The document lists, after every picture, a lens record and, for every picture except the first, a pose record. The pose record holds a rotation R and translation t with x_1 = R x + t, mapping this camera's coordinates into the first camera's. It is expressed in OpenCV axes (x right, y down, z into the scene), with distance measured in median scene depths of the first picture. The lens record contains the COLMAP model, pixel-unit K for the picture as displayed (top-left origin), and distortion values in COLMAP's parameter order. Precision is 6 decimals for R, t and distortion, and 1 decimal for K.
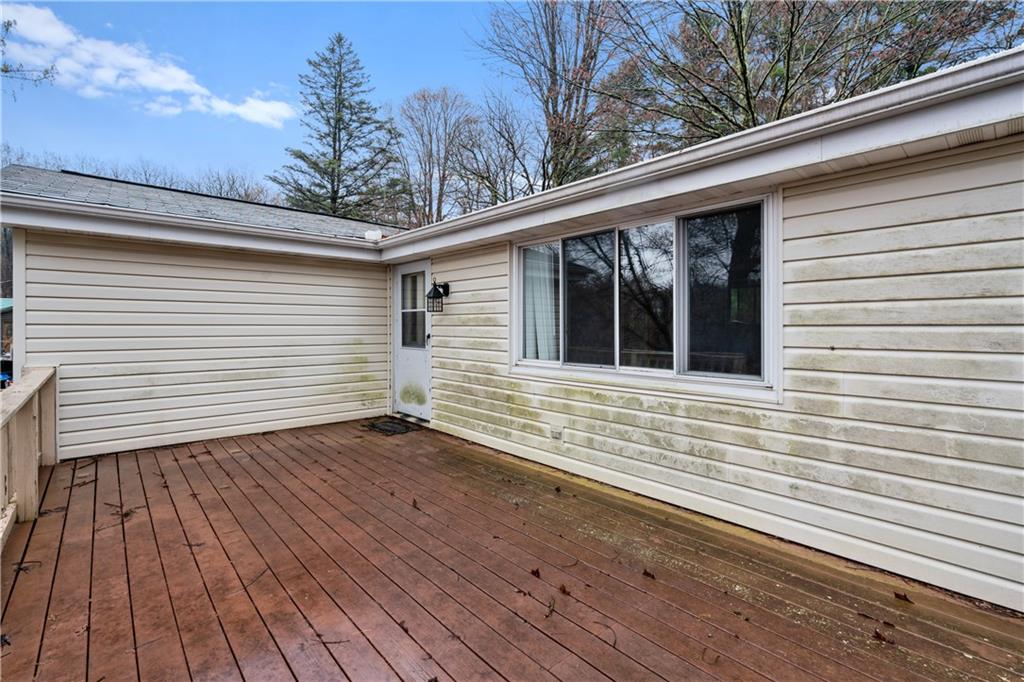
lens RADIAL K [[464.1, 0, 514.5], [0, 464.1, 332.2], [0, 0, 1]] dist [-0.003622, -0.000793]
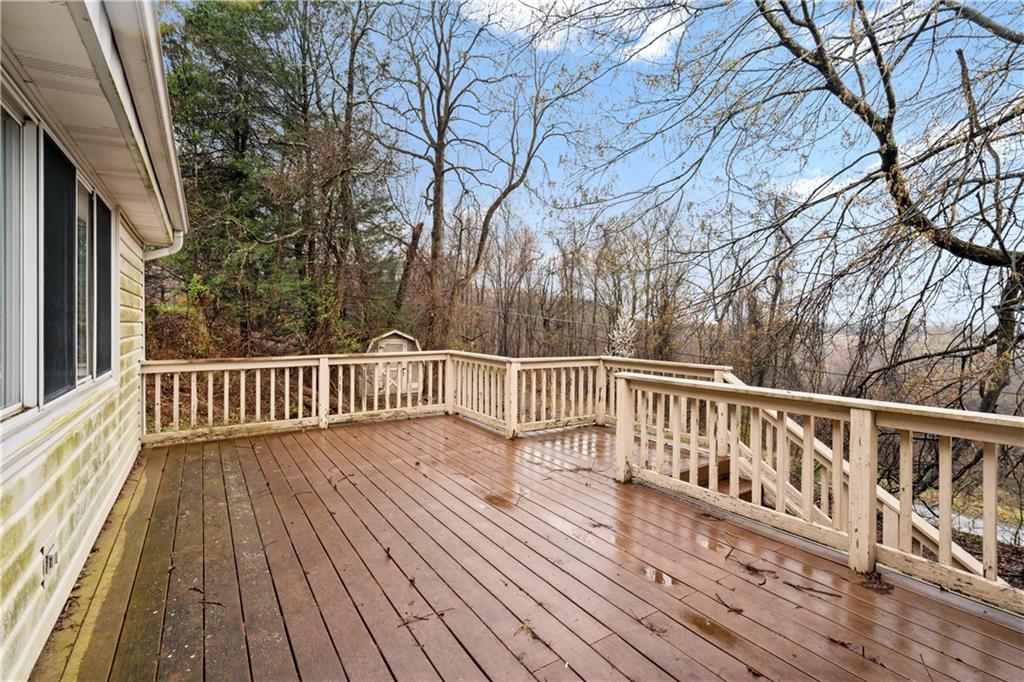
lens RADIAL K [[464.1, 0, 512.8], [0, 464.1, 332.4], [0, 0, 1]] dist [-0.003622, -0.000793]
pose [[-0.991482, -0.005350, 0.130131, -0.069434], [-0.001890, 0.999642, 0.026695, -0.002476], [-0.130227, 0.026221, -0.991137, 0.230829]]
